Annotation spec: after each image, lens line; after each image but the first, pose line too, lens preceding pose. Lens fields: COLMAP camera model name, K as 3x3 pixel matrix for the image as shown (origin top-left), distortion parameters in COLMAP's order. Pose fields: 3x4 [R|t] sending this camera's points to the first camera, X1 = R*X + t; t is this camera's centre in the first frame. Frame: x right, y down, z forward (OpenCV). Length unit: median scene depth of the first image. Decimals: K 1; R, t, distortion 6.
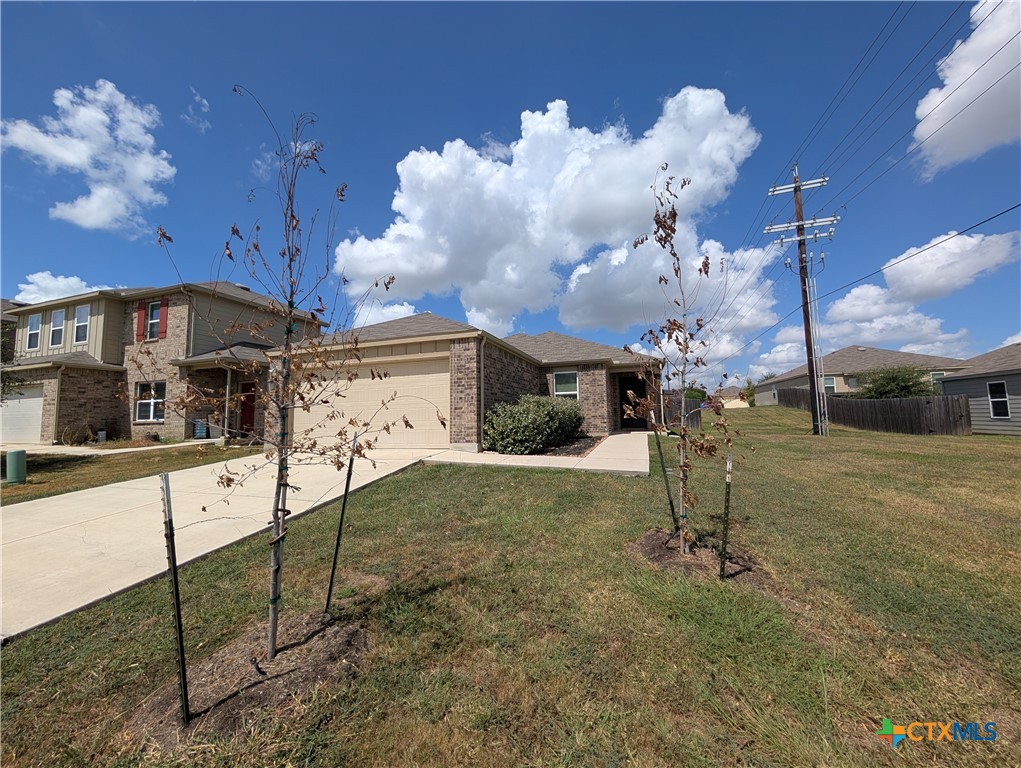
lens RADIAL K [[387.3, 0, 512.7], [0, 387.3, 384.7], [0, 0, 1]] dist [0.000986, 0.000167]
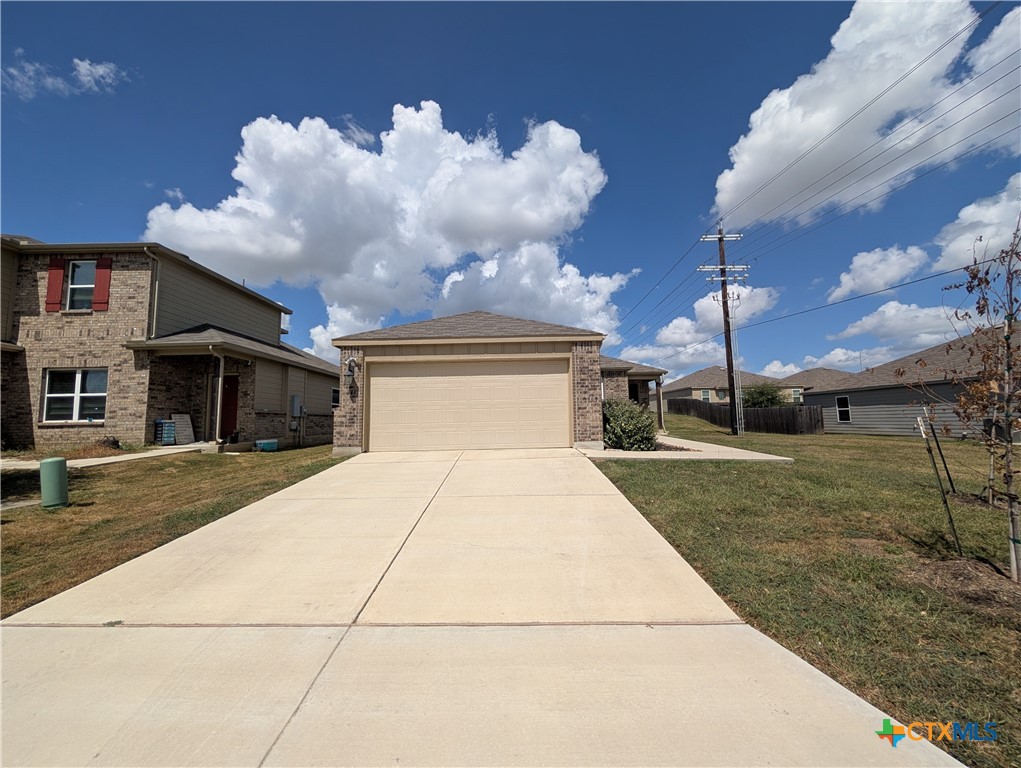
lens RADIAL K [[392.3, 0, 510.5], [0, 392.3, 384.0], [0, 0, 1]] dist [-0.000365, 0.000022]
pose [[0.945595, 0.034344, 0.323528, -0.391714], [-0.028525, 0.999335, -0.022711, 0.014860], [-0.324093, 0.012247, 0.945946, 0.035870]]
